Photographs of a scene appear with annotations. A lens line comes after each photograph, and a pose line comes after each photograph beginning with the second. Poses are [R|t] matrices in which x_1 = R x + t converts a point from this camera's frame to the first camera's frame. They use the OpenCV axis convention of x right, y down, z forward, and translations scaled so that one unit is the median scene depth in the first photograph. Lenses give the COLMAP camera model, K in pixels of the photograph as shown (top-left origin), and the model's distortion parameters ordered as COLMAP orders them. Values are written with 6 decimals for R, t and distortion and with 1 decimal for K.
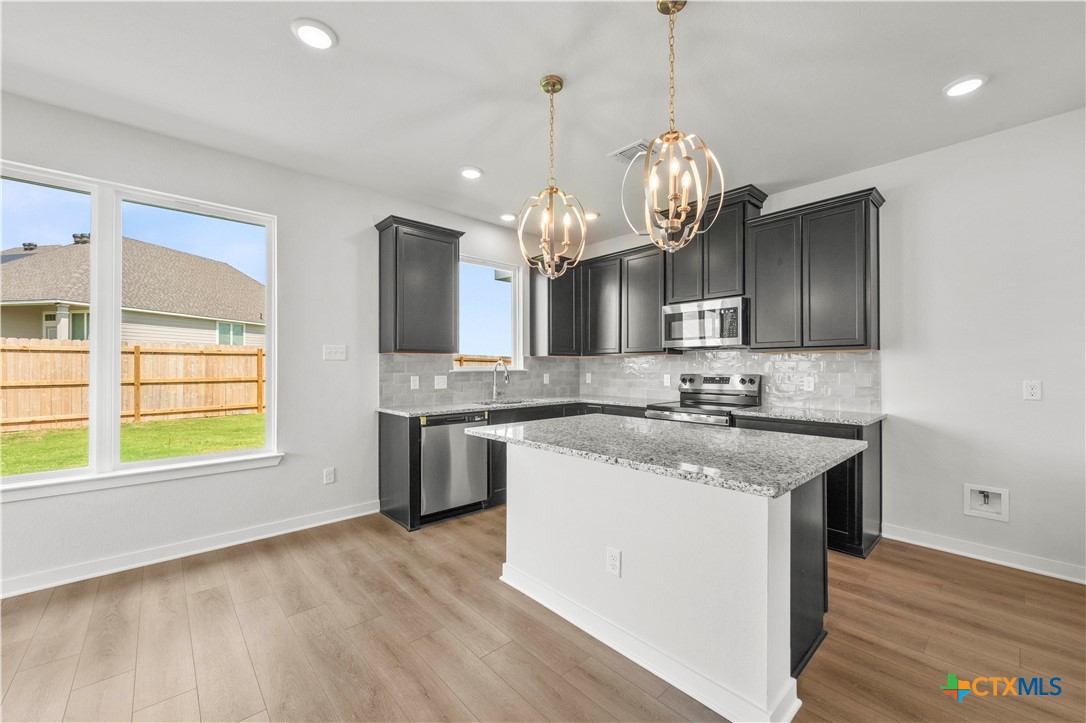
lens RADIAL K [[428.0, 0, 547.2], [0, 428.0, 363.1], [0, 0, 1]] dist [-0.002177, 0.000845]
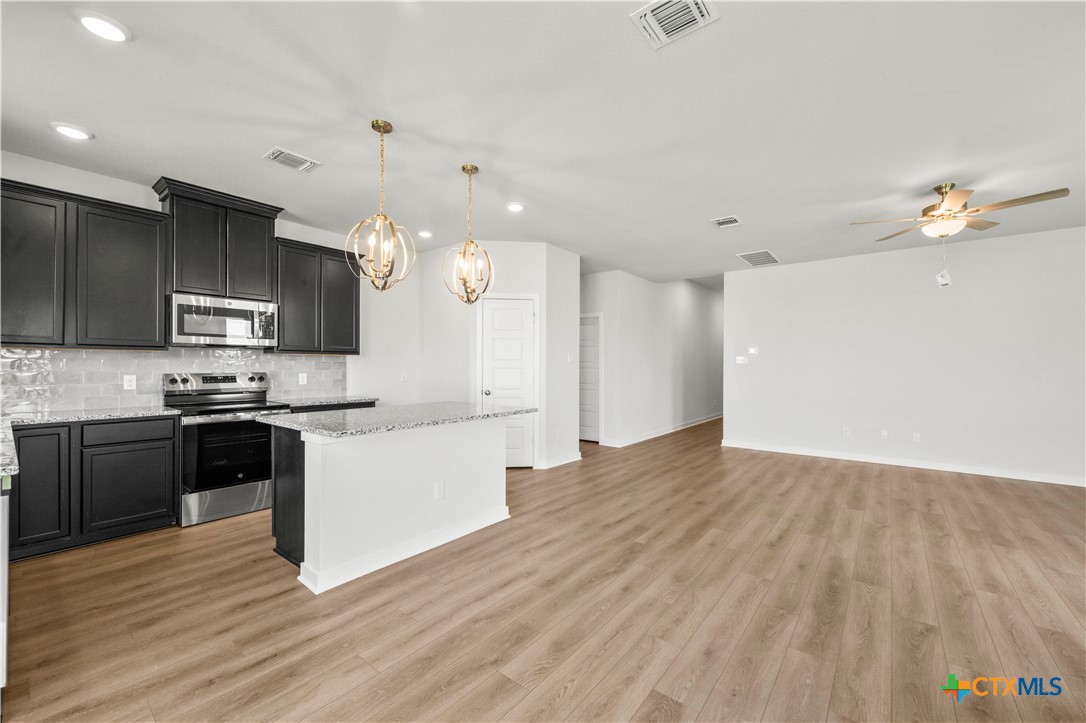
lens RADIAL K [[428.0, 0, 554.9], [0, 428.0, 364.4], [0, 0, 1]] dist [-0.002177, 0.000845]
pose [[-0.168620, 0.005326, 0.985667, -0.751215], [-0.009309, 0.999932, -0.006995, 0.006050], [-0.985637, -0.010355, -0.168559, 0.440273]]
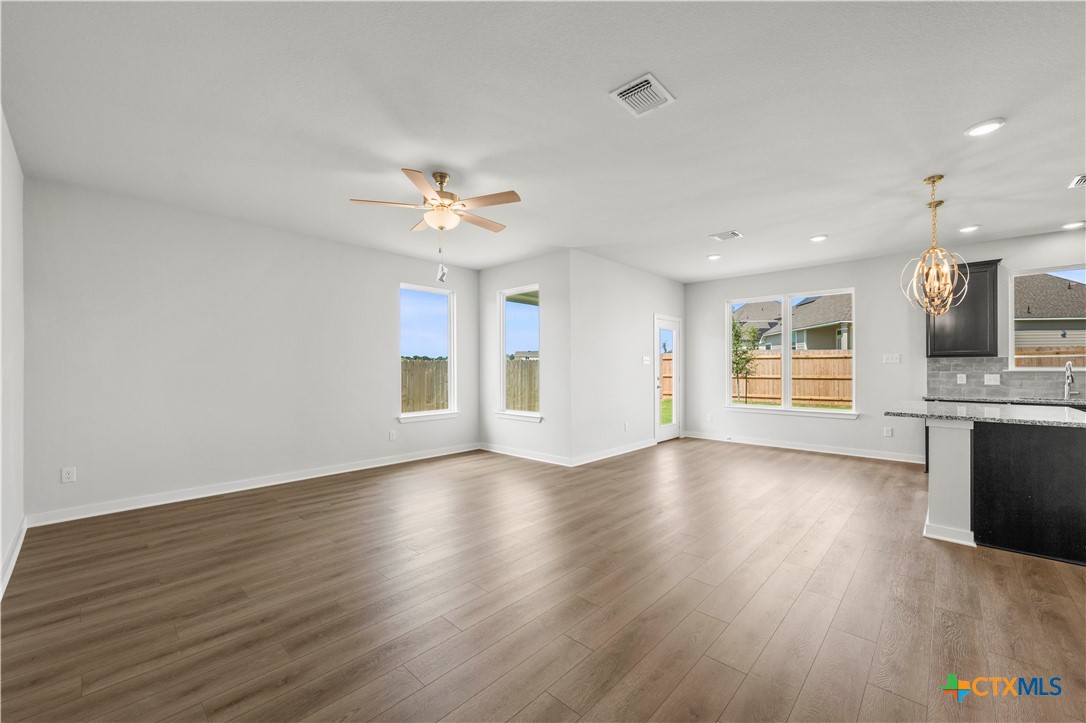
lens RADIAL K [[428.0, 0, 549.4], [0, 428.0, 367.5], [0, 0, 1]] dist [-0.002177, 0.000845]
pose [[0.080518, 0.000596, -0.996753, 0.974955], [0.006985, 0.999975, 0.001162, -0.001522], [0.996729, -0.007056, 0.080512, -0.423796]]
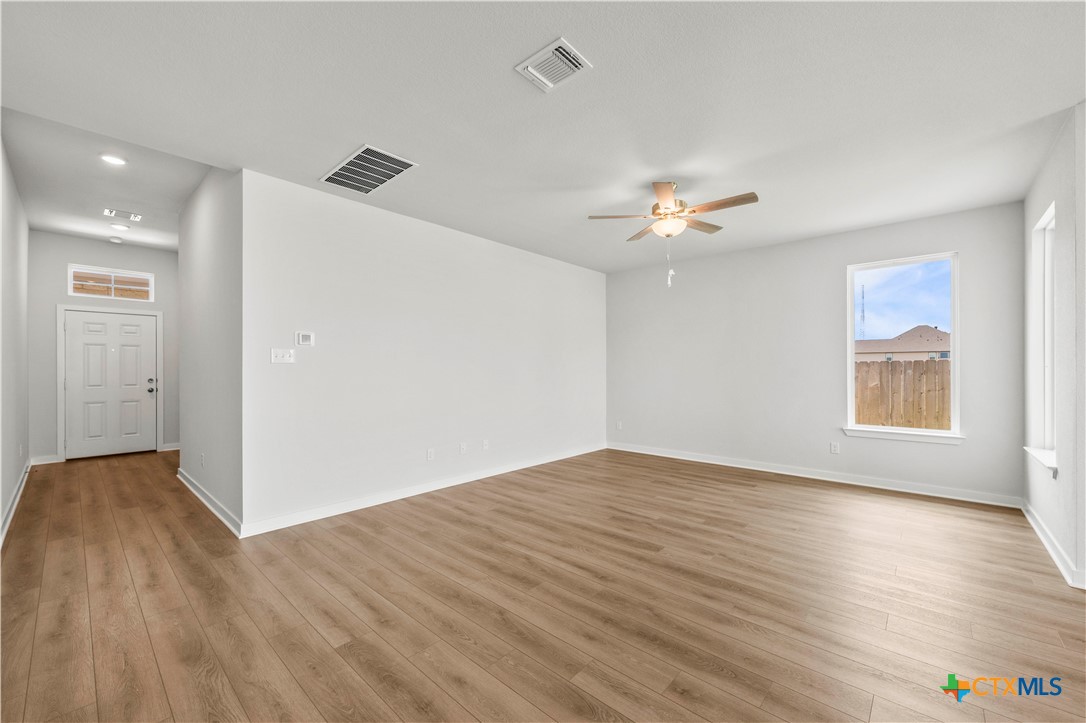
lens RADIAL K [[428.0, 0, 550.9], [0, 428.0, 366.7], [0, 0, 1]] dist [-0.002177, 0.000845]
pose [[-0.994848, 0.001029, -0.101375, 0.409953], [0.002257, 0.999925, -0.012001, 0.005153], [0.101355, -0.012168, -0.994776, 0.337279]]
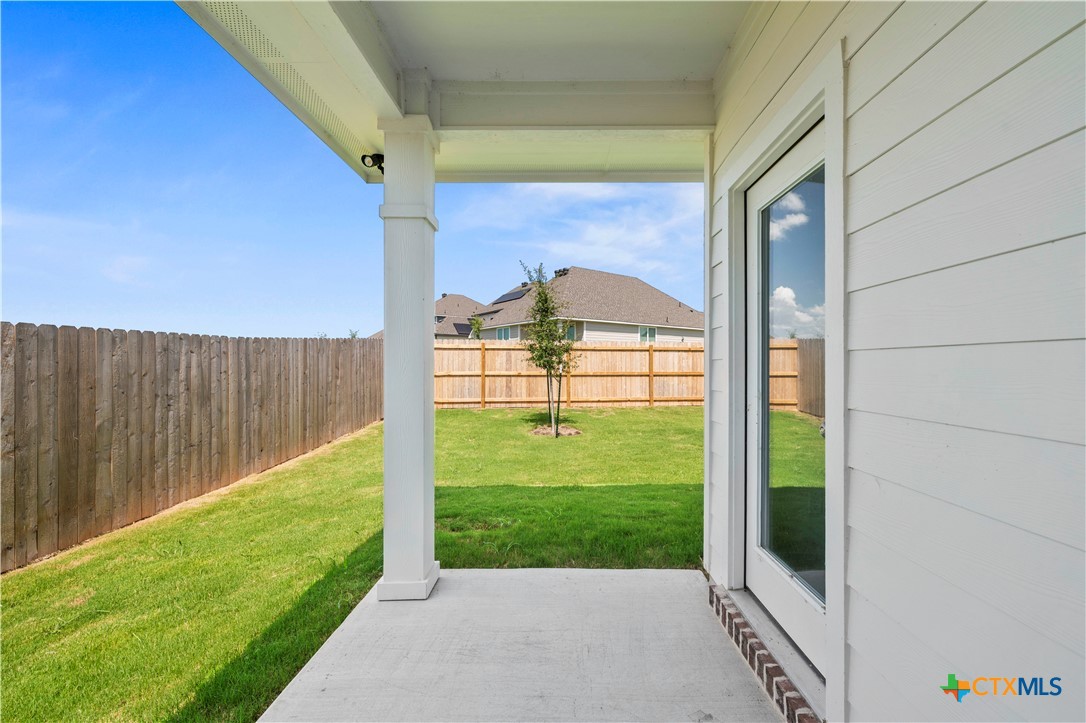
lens RADIAL K [[428.0, 0, 558.4], [0, 428.0, 368.5], [0, 0, 1]] dist [-0.002177, 0.000845]
pose [[0.732679, 0.006832, -0.680540, -0.803242], [0.003489, 0.999899, 0.013794, 0.026457], [0.680565, -0.012481, 0.732581, -0.258861]]
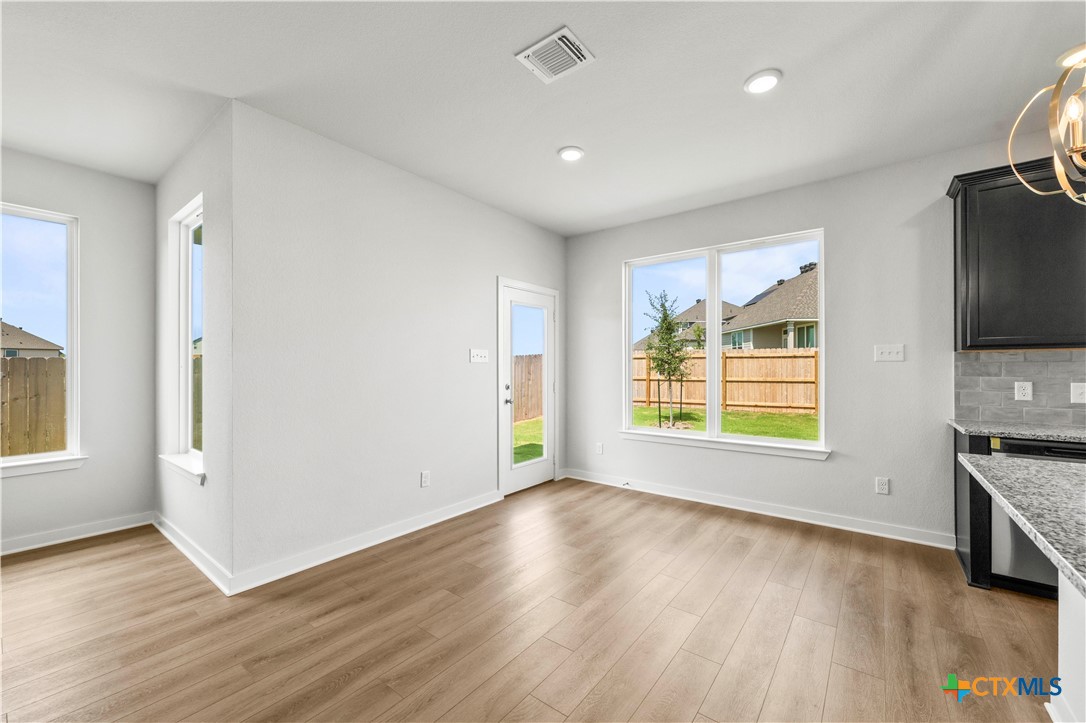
lens RADIAL K [[428.0, 0, 551.7], [0, 428.0, 368.0], [0, 0, 1]] dist [-0.002177, 0.000845]
pose [[0.178741, 0.000626, -0.983896, 0.254146], [0.006254, 0.999979, 0.001772, 0.001522], [0.983876, -0.006470, 0.178733, 0.119147]]
